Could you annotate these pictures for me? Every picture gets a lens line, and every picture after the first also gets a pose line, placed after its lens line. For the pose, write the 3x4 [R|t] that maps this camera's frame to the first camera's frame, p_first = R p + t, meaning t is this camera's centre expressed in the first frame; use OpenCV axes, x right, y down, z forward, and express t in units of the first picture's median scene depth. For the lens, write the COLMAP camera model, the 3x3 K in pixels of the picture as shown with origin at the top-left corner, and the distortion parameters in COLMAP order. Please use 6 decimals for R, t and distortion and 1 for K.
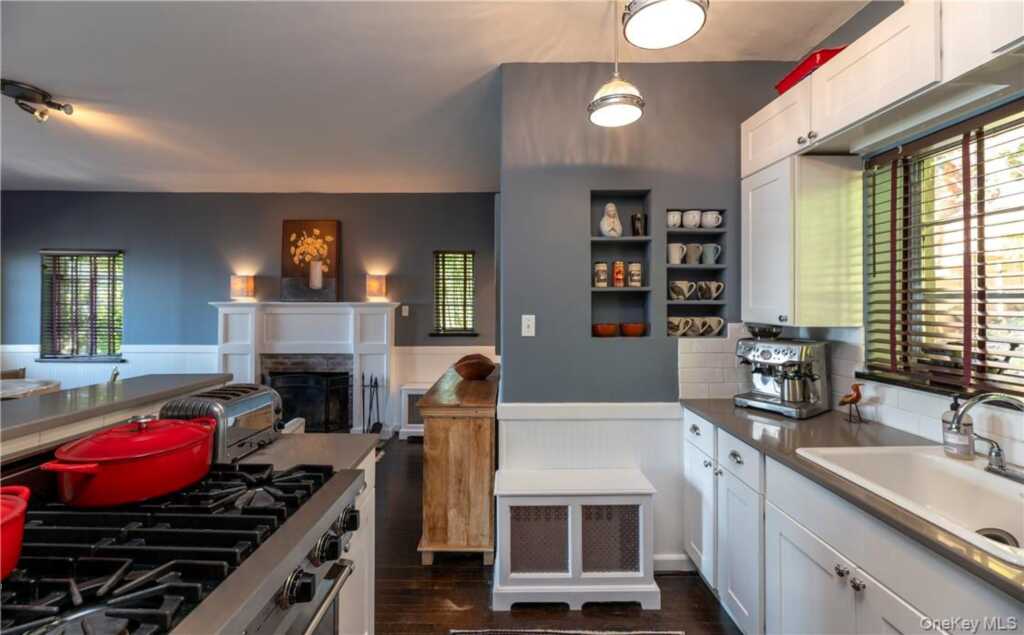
lens RADIAL K [[402.9, 0, 509.1], [0, 402.9, 299.4], [0, 0, 1]] dist [-0.002157, -0.000184]
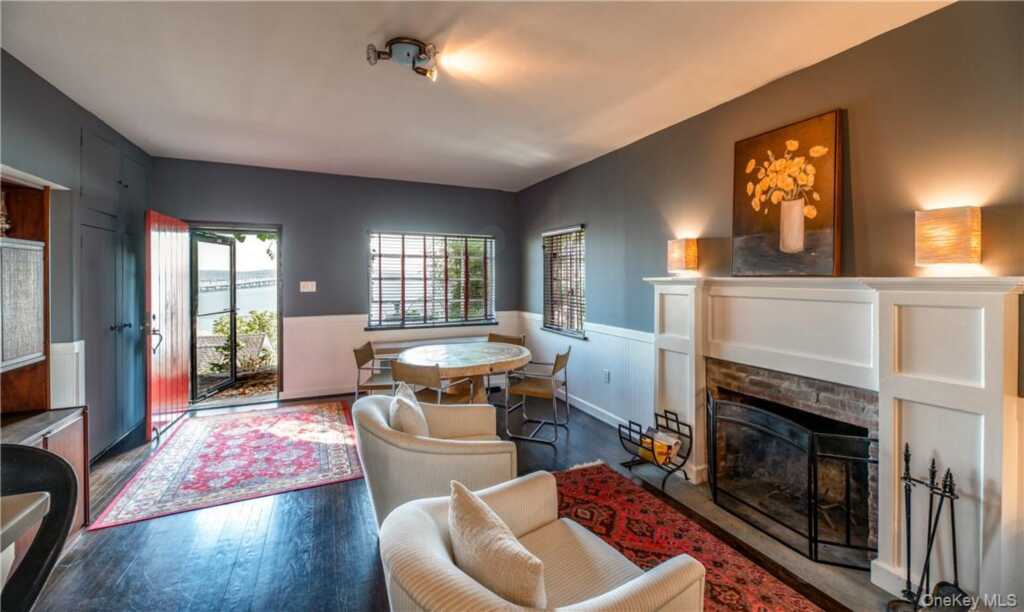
lens RADIAL K [[407.6, 0, 510.5], [0, 407.6, 277.8], [0, 0, 1]] dist [-0.003988, -0.001369]
pose [[0.411435, -0.001520, -0.911438, -0.142967], [0.014158, 0.999889, 0.004723, -0.000299], [0.911329, -0.014847, 0.411411, 0.439397]]
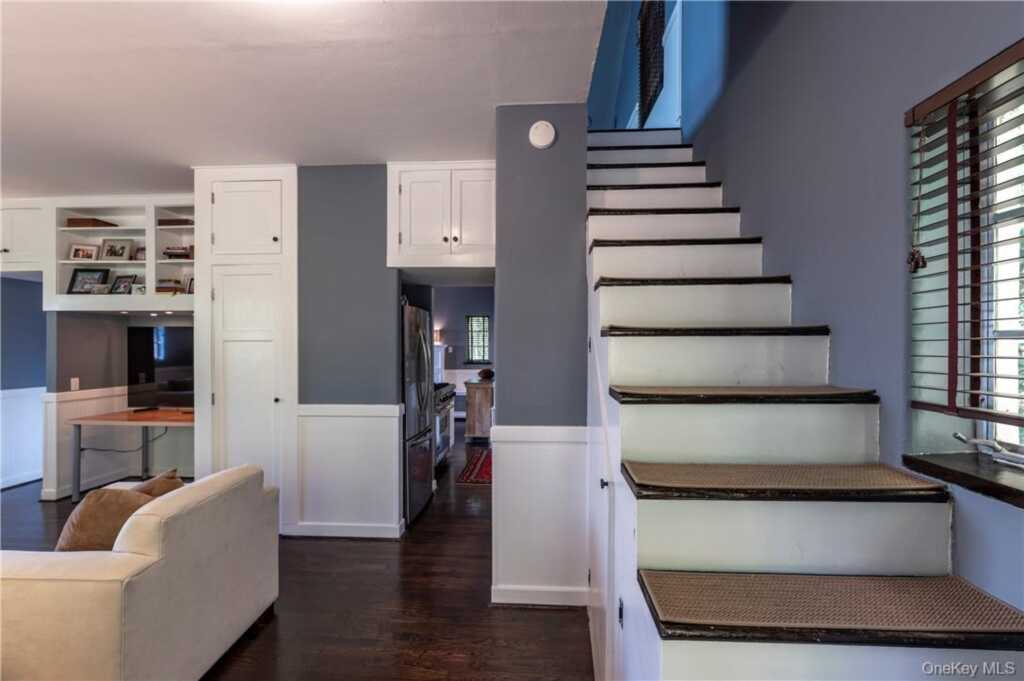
lens RADIAL K [[443.3, 0, 510.8], [0, 443.3, 345.4], [0, 0, 1]] dist [-0.000784, -0.000206]
pose [[0.998041, 0.001983, -0.062538, 0.135097], [-0.001215, 0.999924, 0.012307, -0.014852], [0.062557, -0.012207, 0.997967, -0.965737]]
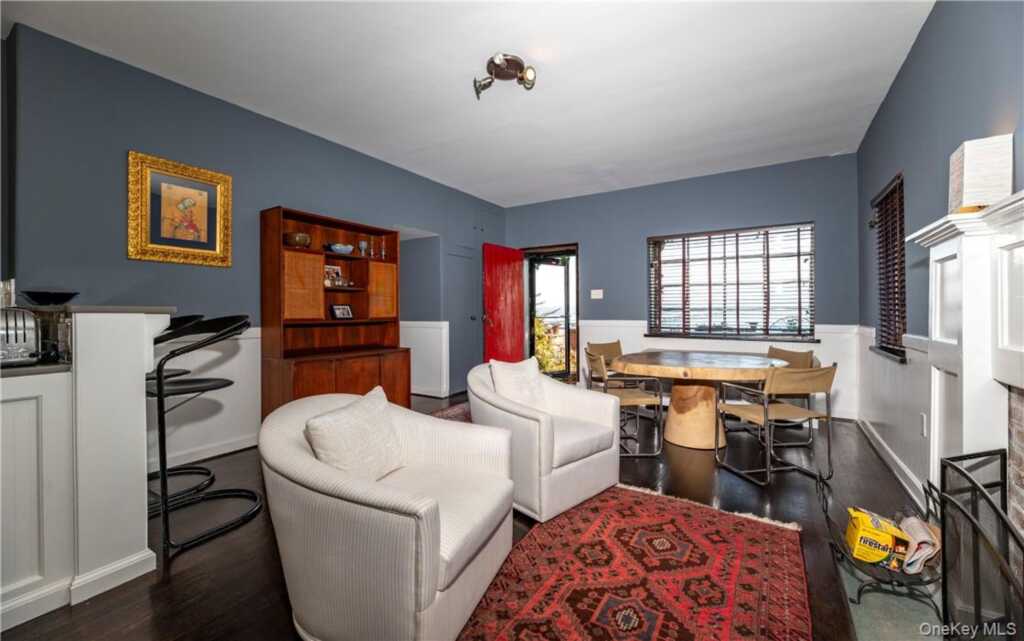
lens RADIAL K [[413.3, 0, 512.9], [0, 413.3, 310.8], [0, 0, 1]] dist [-0.002348, -0.000159]
pose [[-0.538120, 0.000325, -0.842868, -0.154065], [0.014688, 0.999852, -0.008992, 0.078860], [0.842740, -0.017219, -0.538045, 0.856170]]
